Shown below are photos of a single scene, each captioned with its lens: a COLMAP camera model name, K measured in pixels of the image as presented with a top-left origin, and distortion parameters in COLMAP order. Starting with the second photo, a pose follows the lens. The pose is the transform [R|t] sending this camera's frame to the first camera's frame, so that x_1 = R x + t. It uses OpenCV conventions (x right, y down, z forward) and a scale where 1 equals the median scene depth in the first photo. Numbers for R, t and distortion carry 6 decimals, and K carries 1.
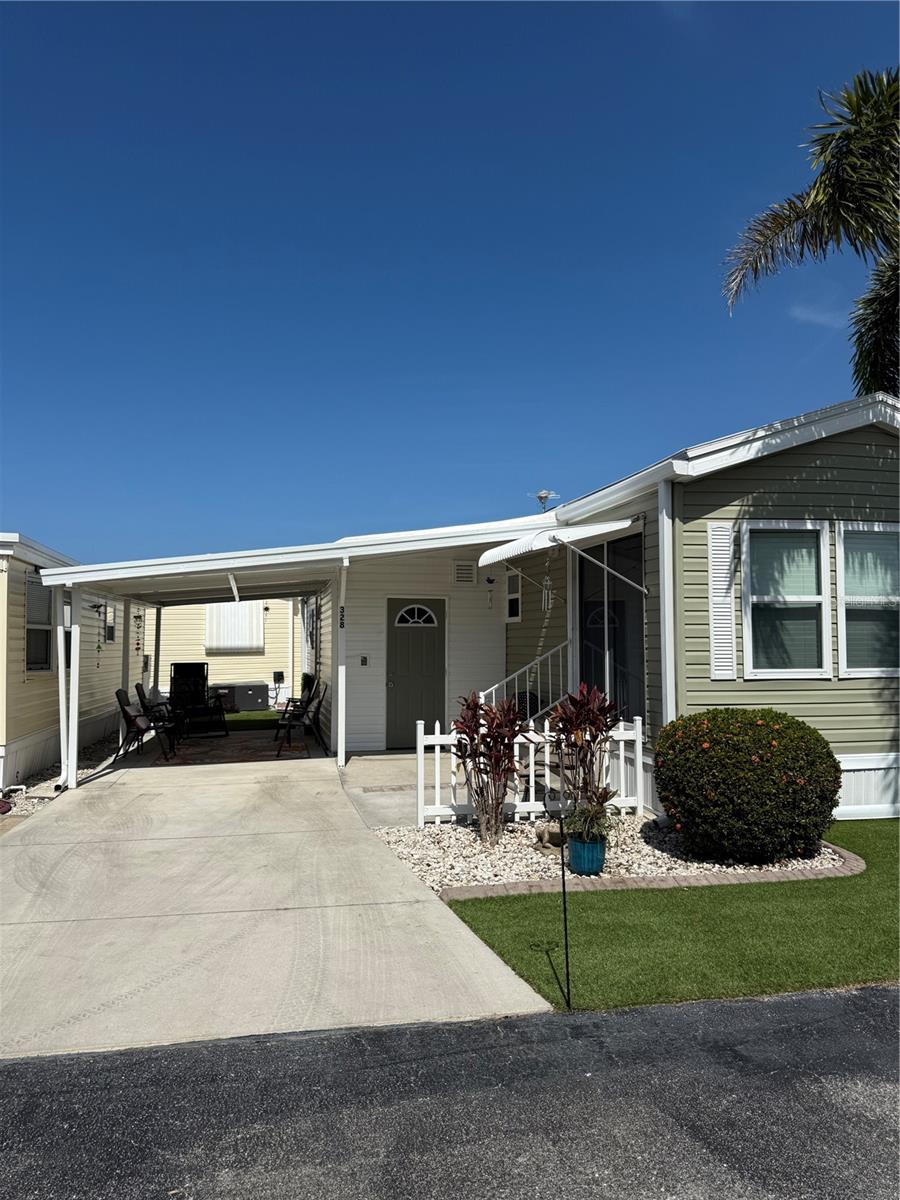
lens RADIAL K [[833.0, 0, 442.9], [0, 833.0, 593.4], [0, 0, 1]] dist [-0.004796, -0.012097]
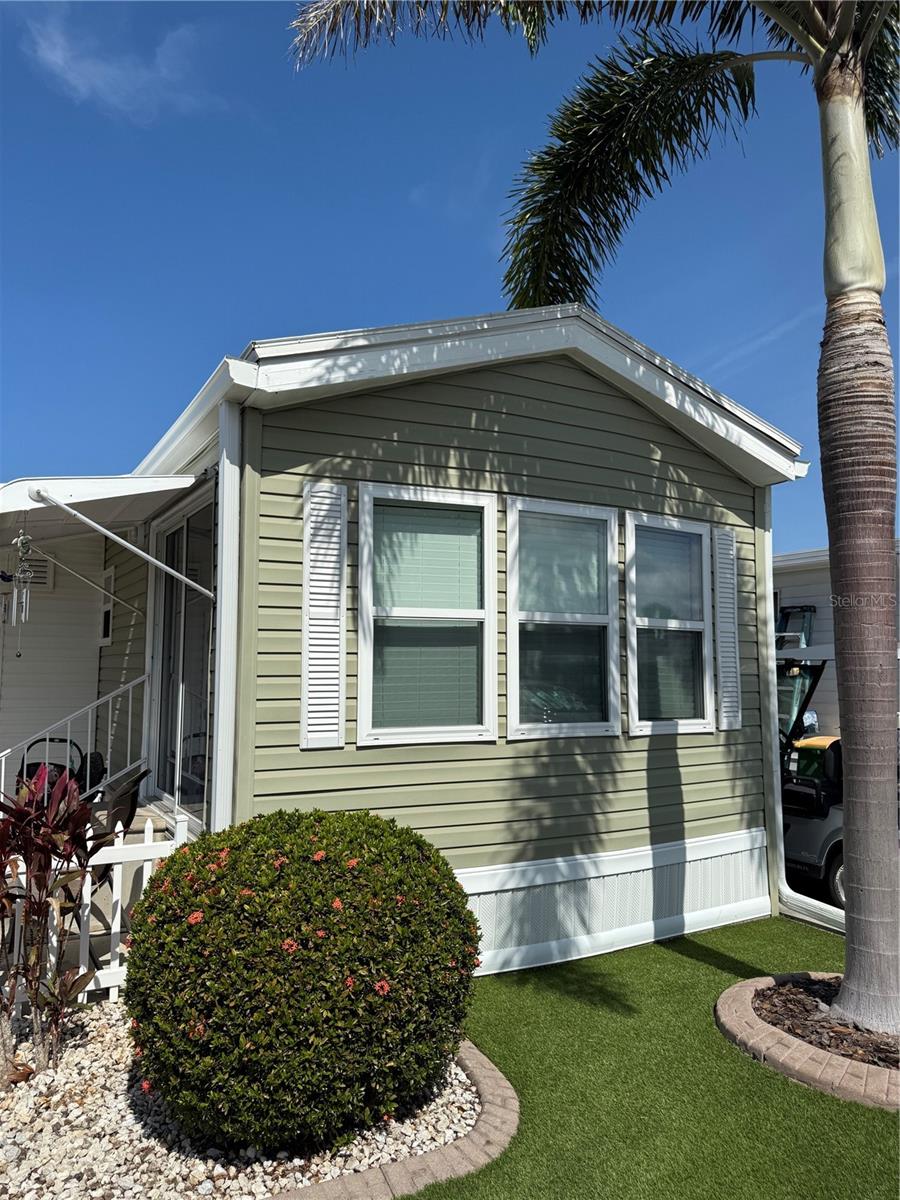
lens RADIAL K [[833.0, 0, 452.5], [0, 833.0, 599.7], [0, 0, 1]] dist [-0.004796, -0.012097]
pose [[0.954695, 0.026081, 0.296442, 0.248248], [-0.020065, 0.999527, -0.023321, 0.010662], [-0.296910, 0.016316, 0.954766, 0.407881]]
